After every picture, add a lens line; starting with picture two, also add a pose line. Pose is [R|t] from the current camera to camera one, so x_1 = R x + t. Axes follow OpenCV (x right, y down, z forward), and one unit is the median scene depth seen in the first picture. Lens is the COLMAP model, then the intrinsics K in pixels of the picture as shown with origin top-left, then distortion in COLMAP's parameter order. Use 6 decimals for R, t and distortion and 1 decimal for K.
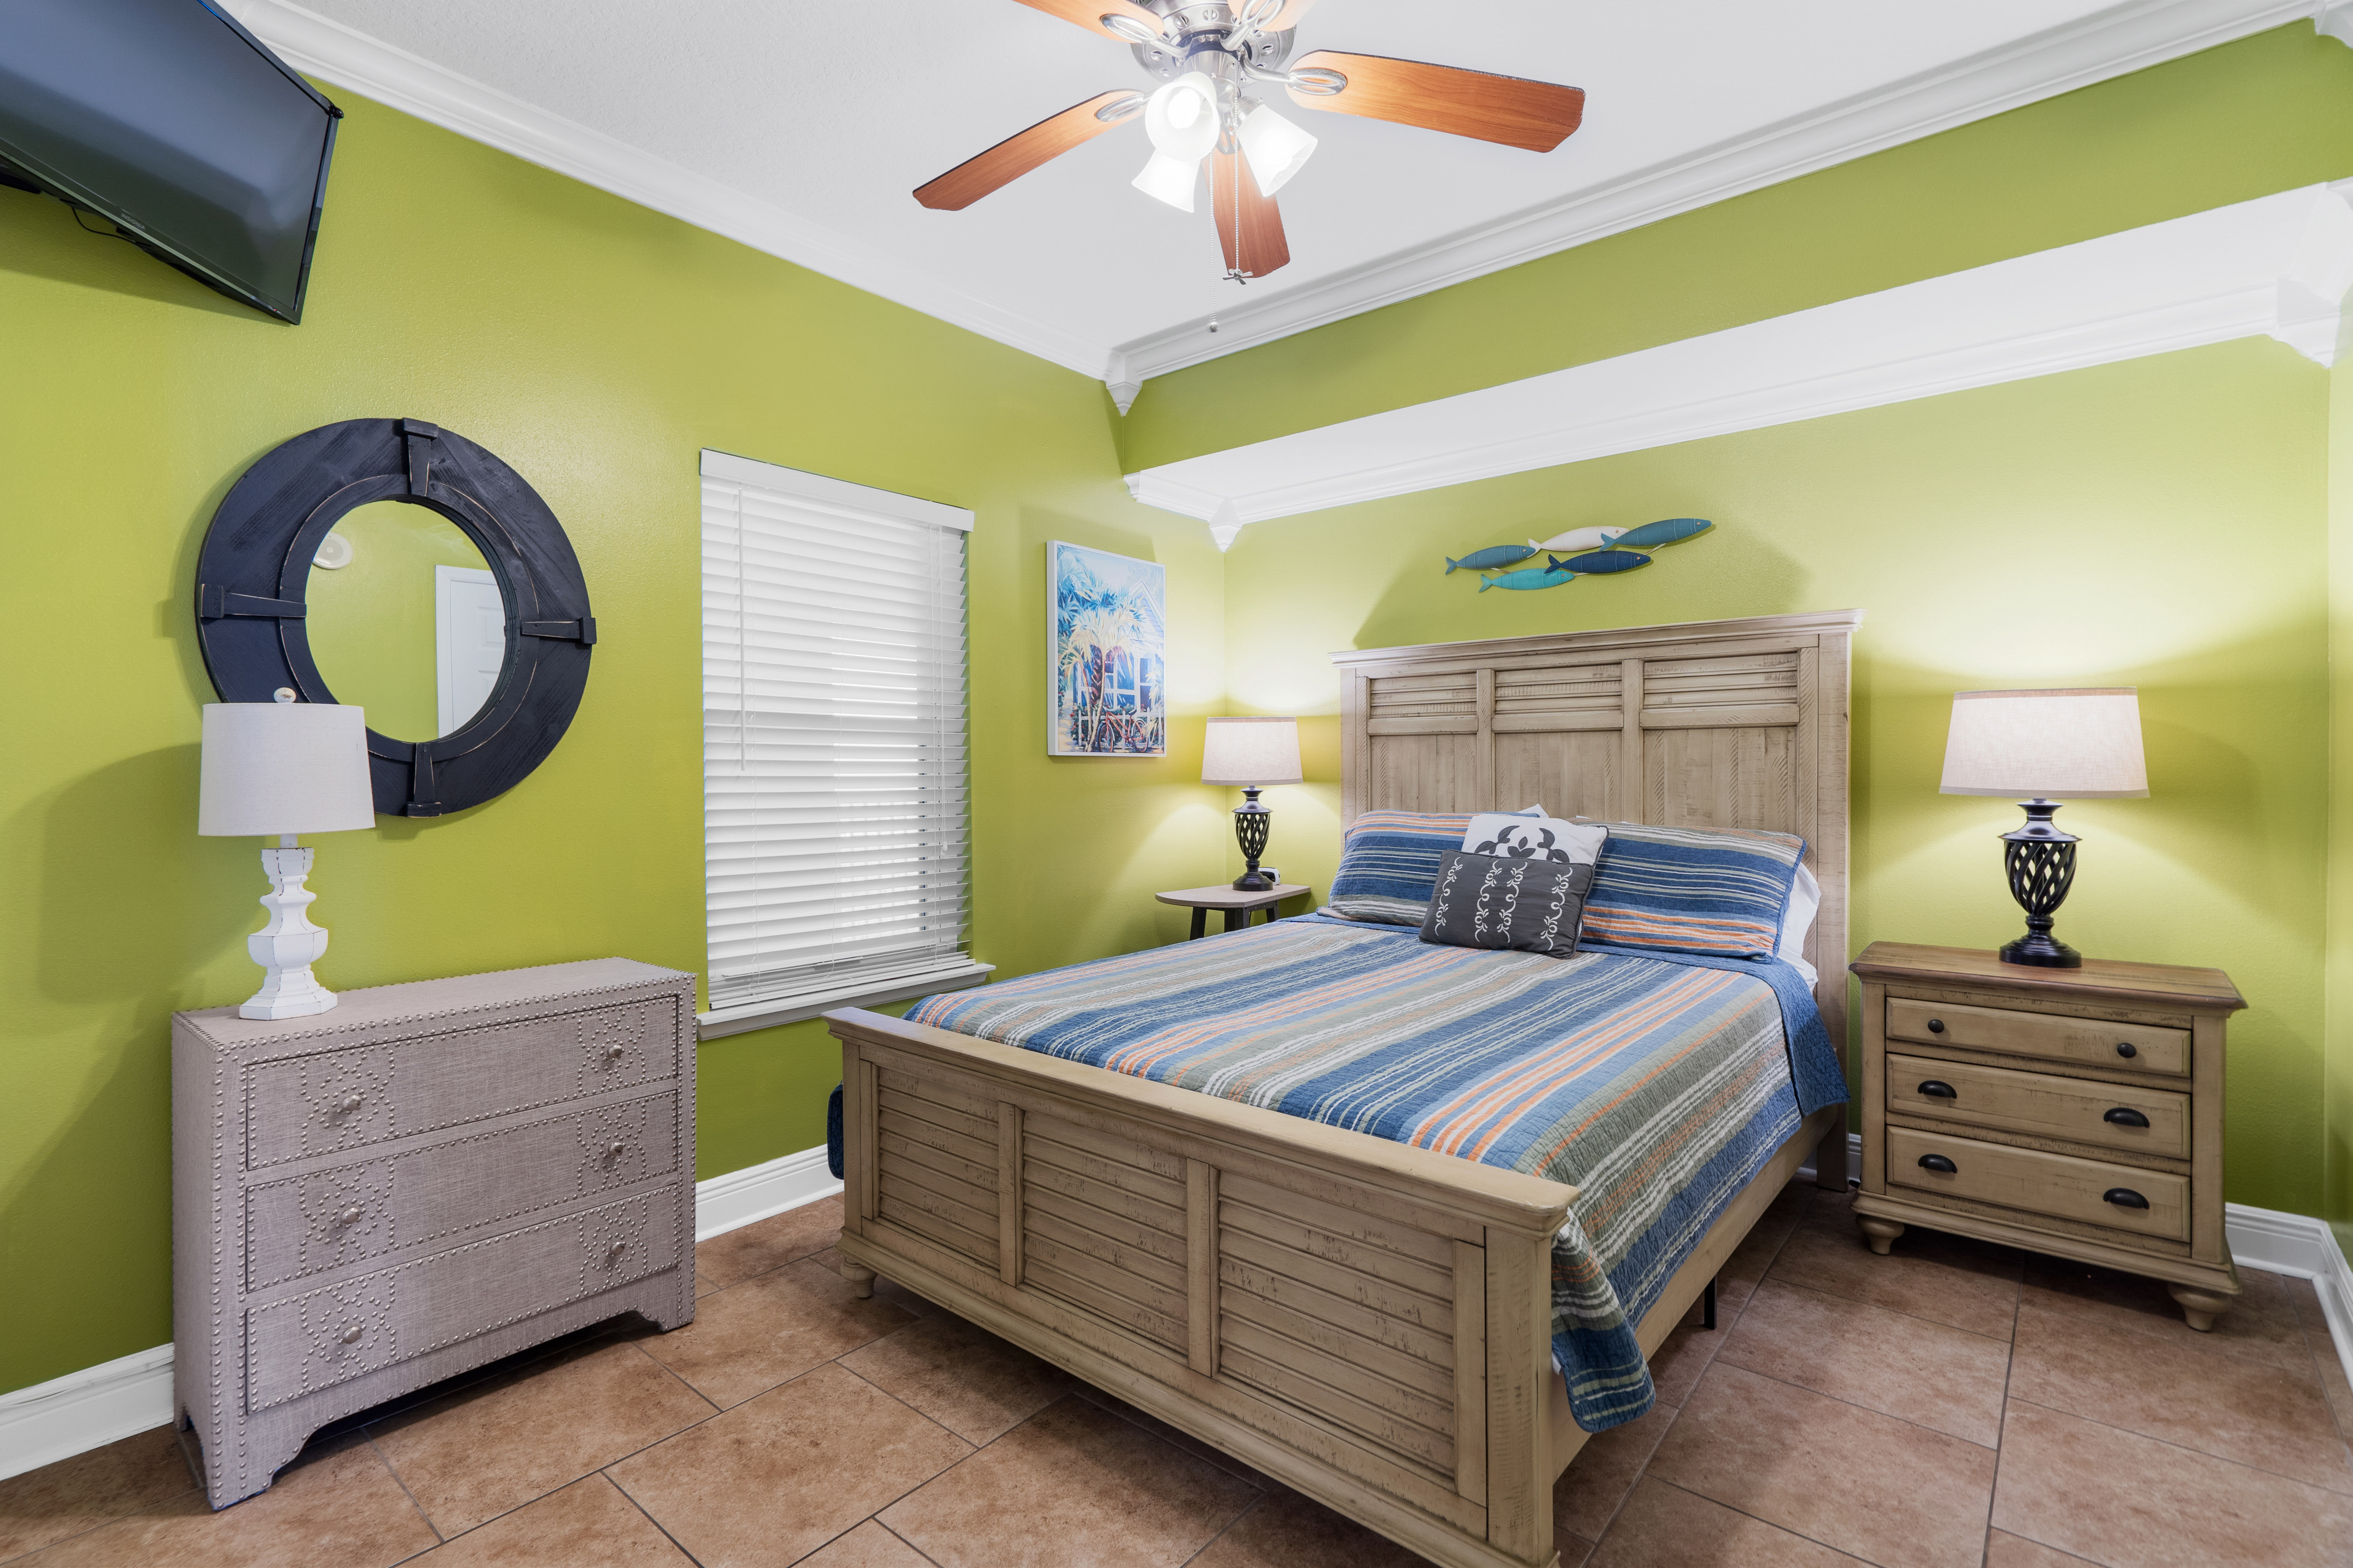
lens RADIAL K [[1074.5, 0, 1176.5], [0, 1074.5, 784.0], [0, 0, 1]] dist [0.000589, 0.000152]
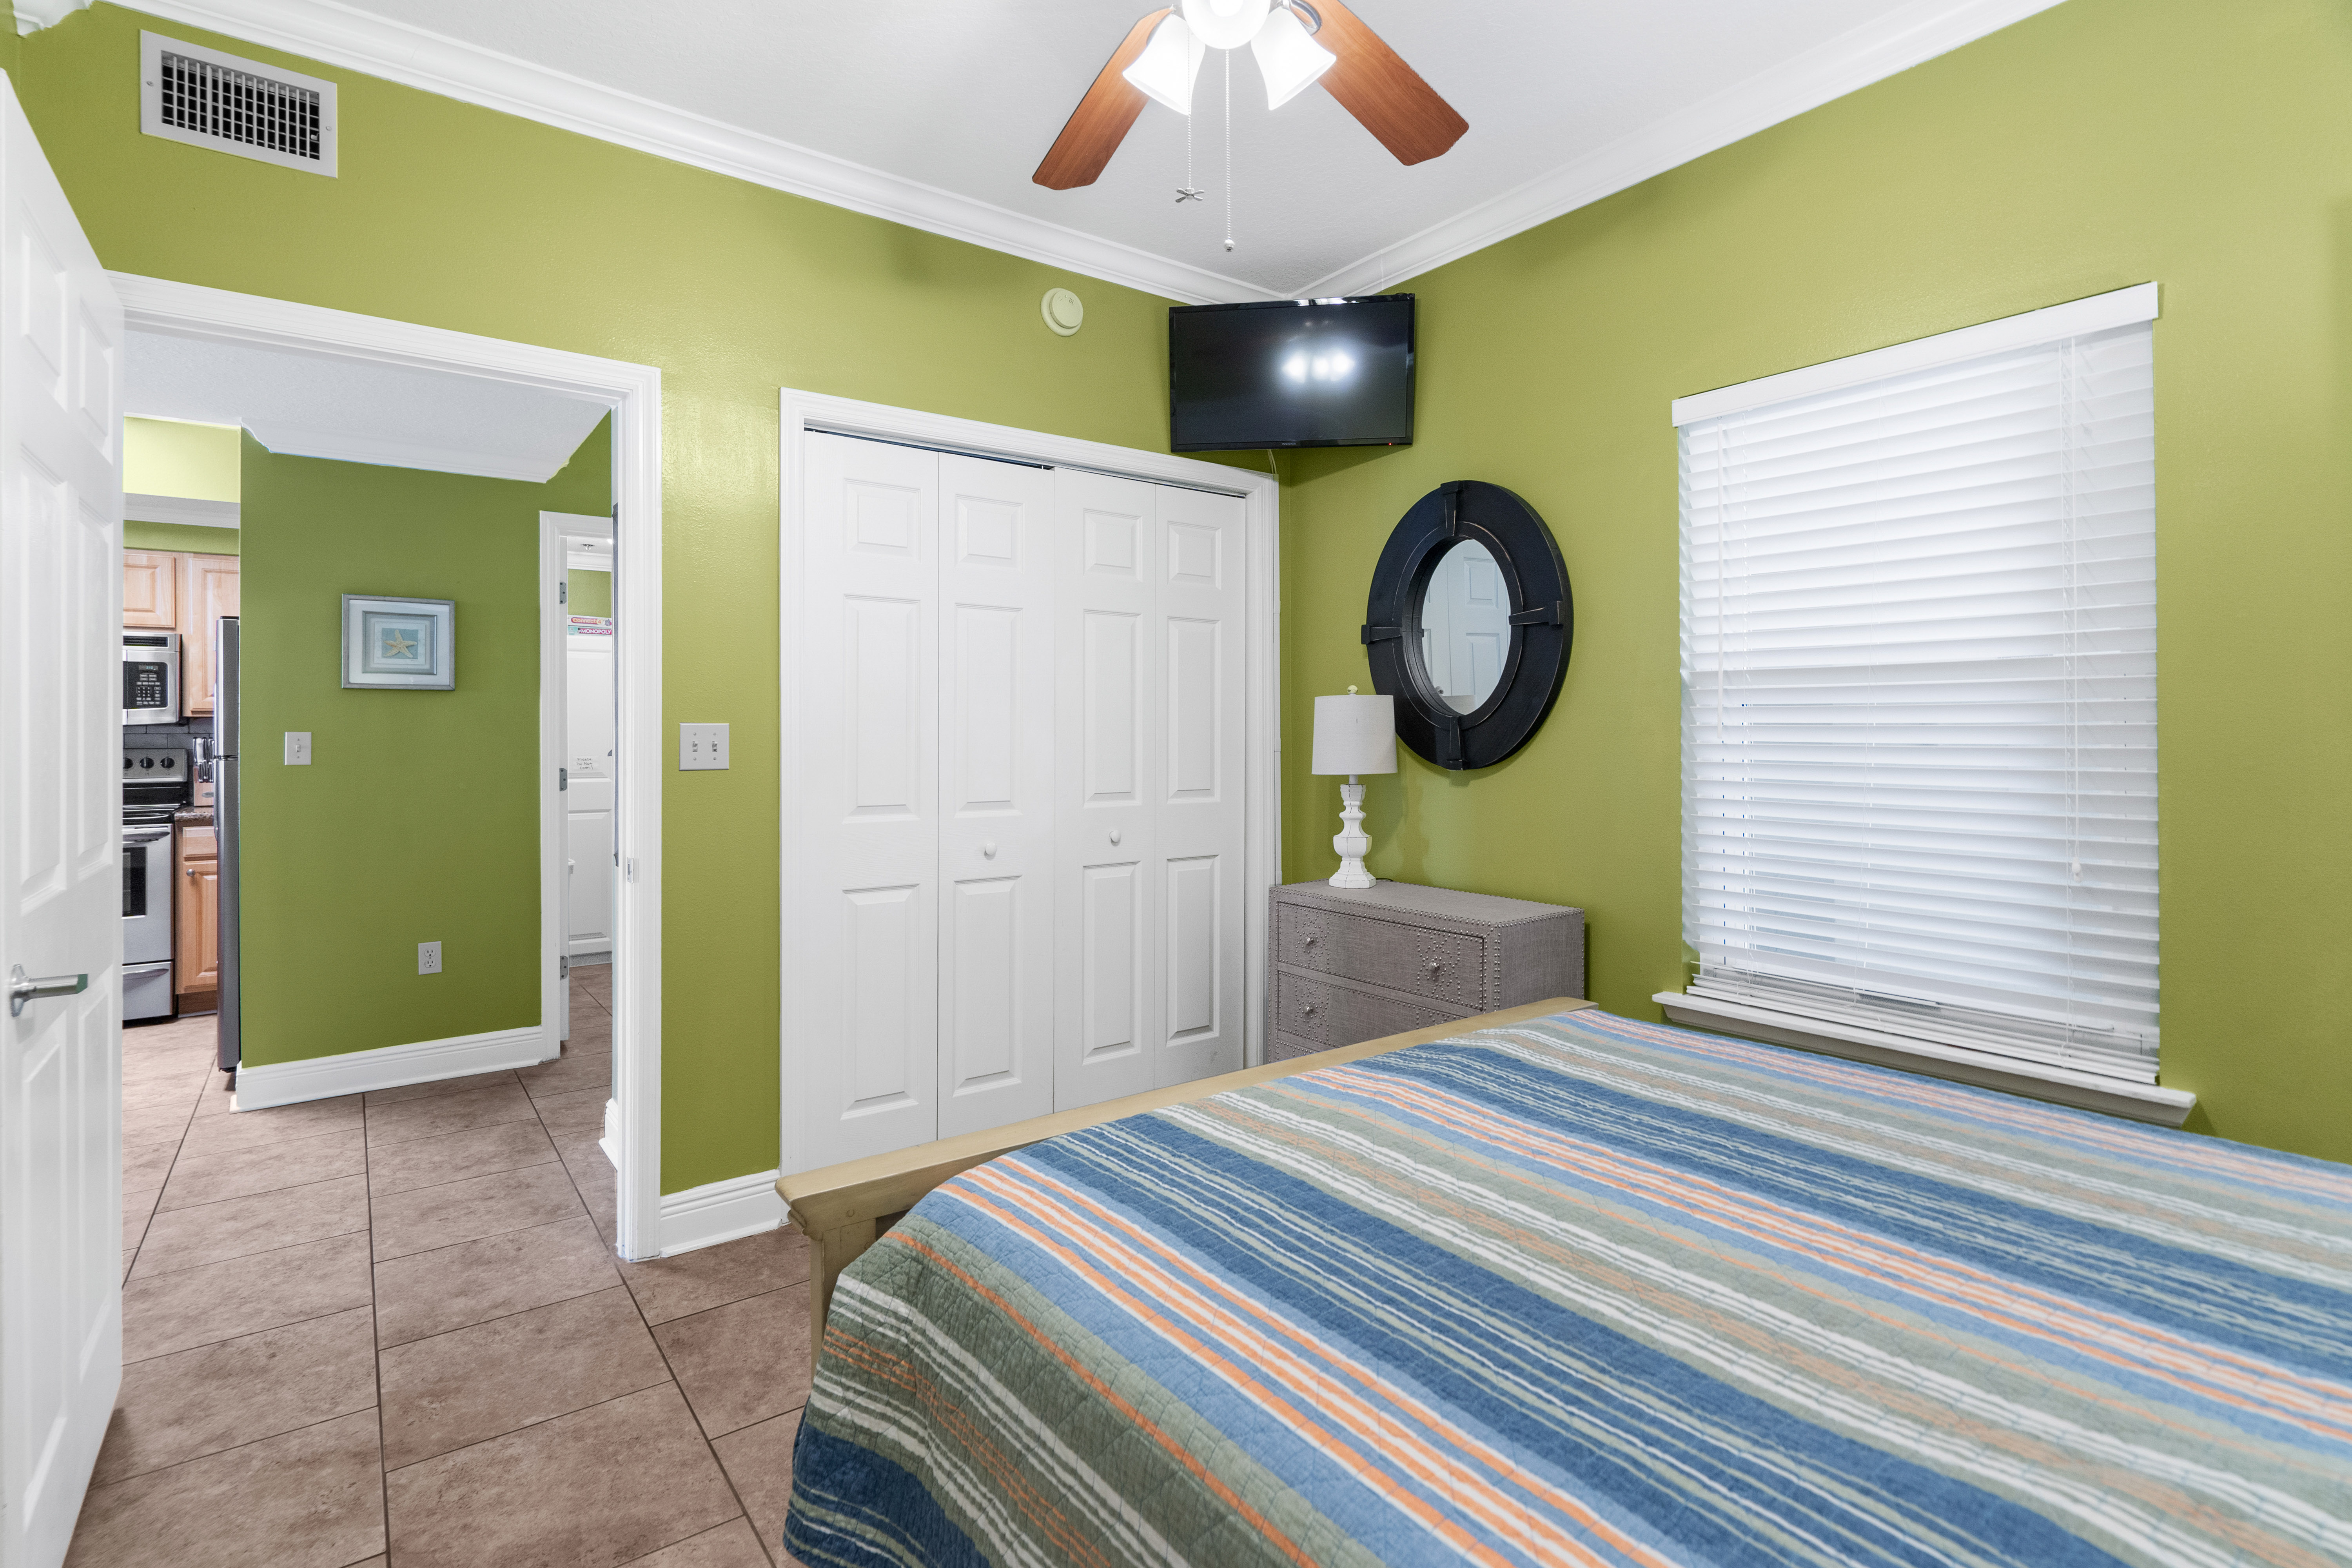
lens RADIAL K [[1077.5, 0, 1102.8], [0, 1077.5, 718.1], [0, 0, 1]] dist [0.000024, 0.000547]
pose [[-0.246092, -0.008710, -0.969207, 0.832600], [-0.009967, 0.999929, -0.006456, -0.024926], [0.969195, 0.008071, -0.246161, 1.020182]]
